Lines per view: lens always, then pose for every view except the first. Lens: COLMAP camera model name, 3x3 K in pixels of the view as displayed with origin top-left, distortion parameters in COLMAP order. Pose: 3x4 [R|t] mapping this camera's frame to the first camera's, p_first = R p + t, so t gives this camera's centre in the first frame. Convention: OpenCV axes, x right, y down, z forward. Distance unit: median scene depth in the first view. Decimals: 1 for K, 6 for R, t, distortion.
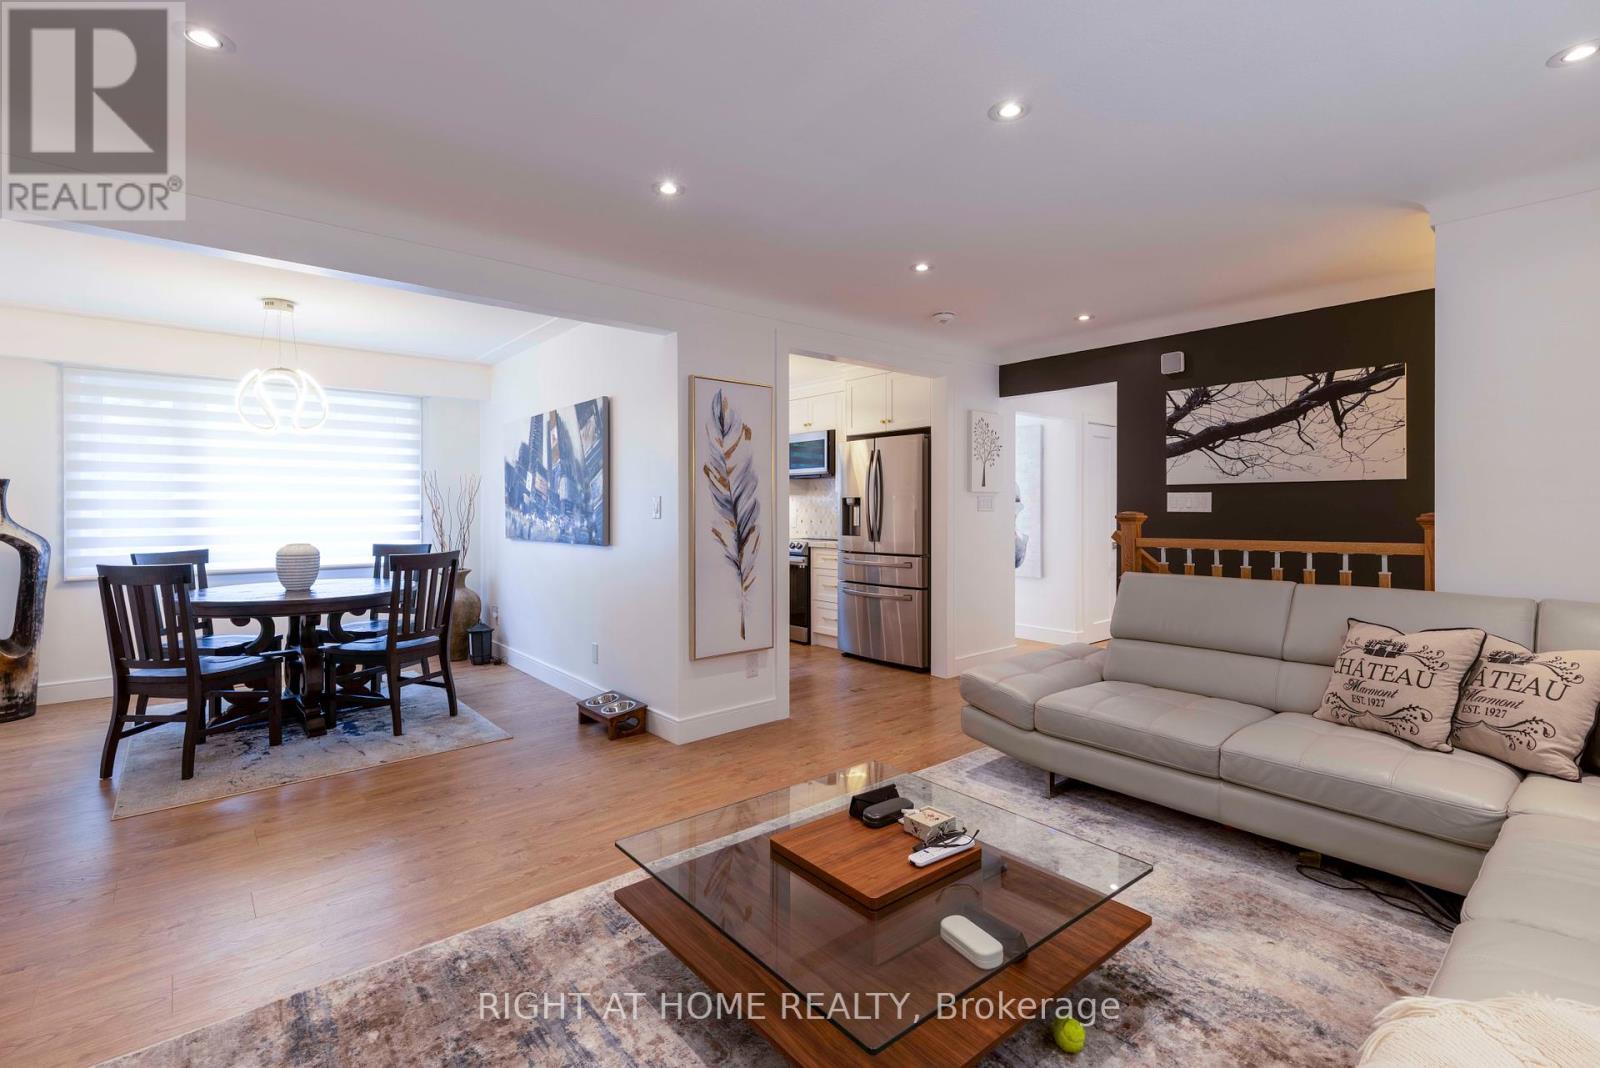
lens RADIAL K [[729.7, 0, 807.2], [0, 729.7, 512.7], [0, 0, 1]] dist [0.004180, 0.001291]
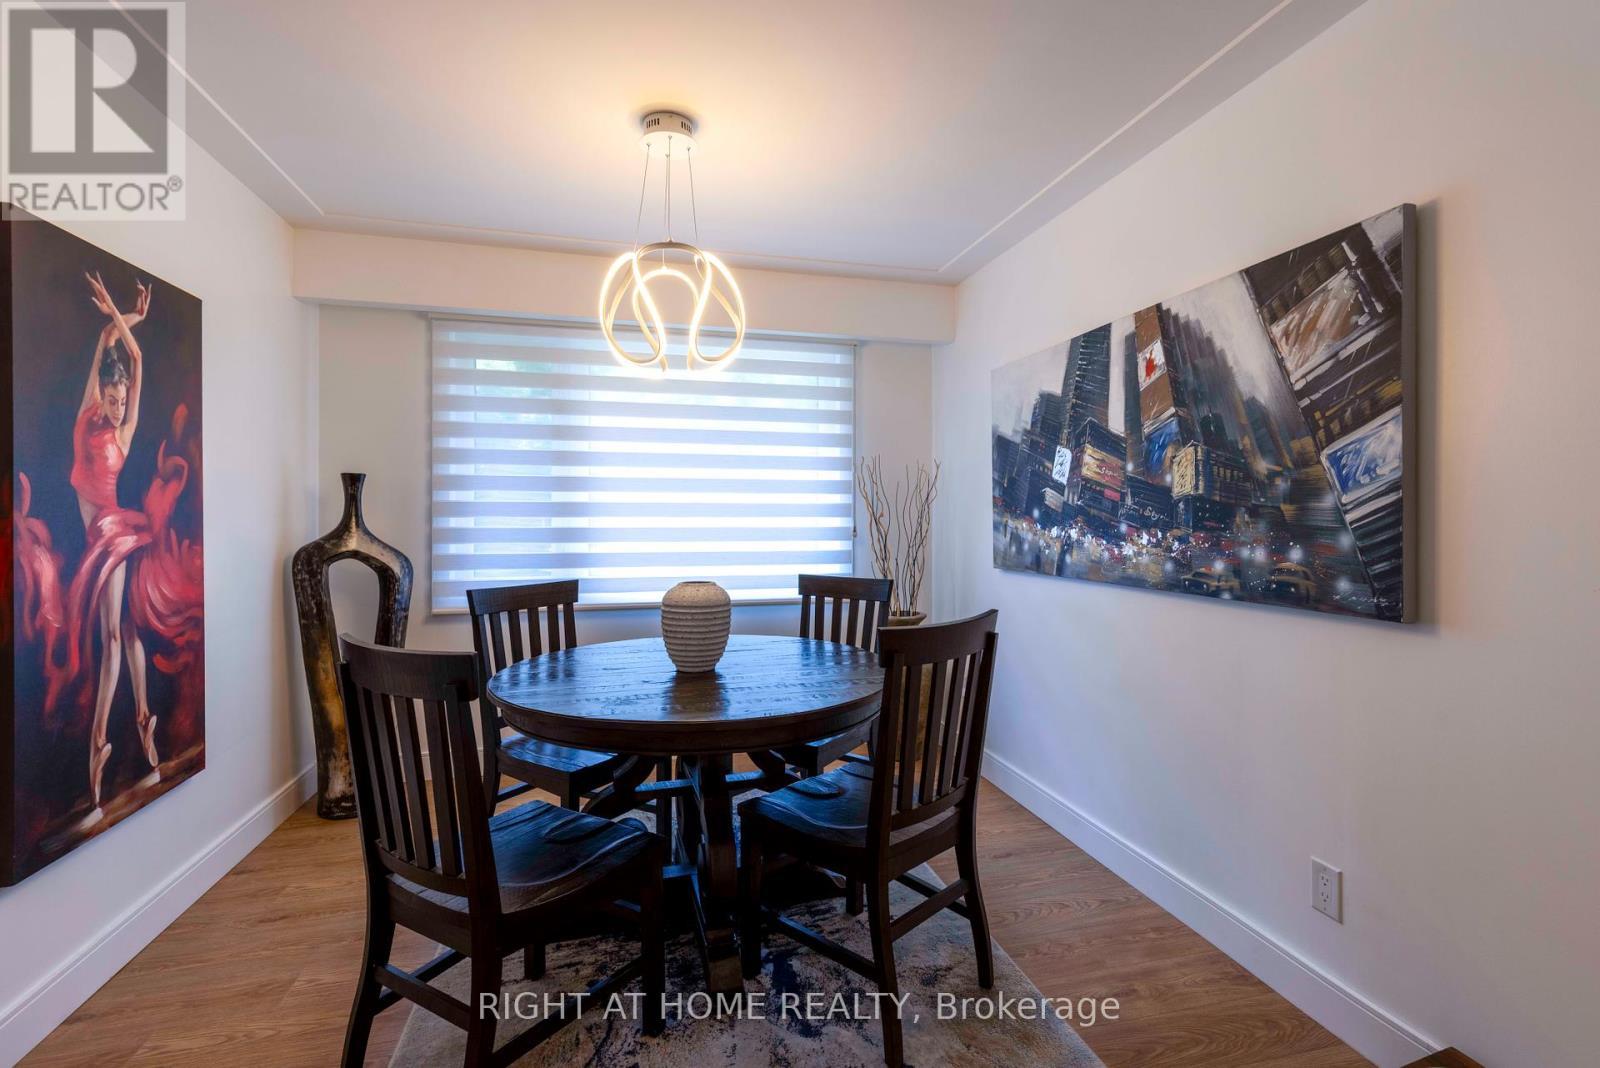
lens RADIAL K [[729.7, 0, 800.1], [0, 729.7, 524.8], [0, 0, 1]] dist [0.004180, 0.001291]
pose [[0.893097, 0.008746, -0.449780, -0.348109], [-0.005531, 0.999949, 0.008463, -0.003406], [0.449831, -0.005070, 0.893099, 0.500166]]
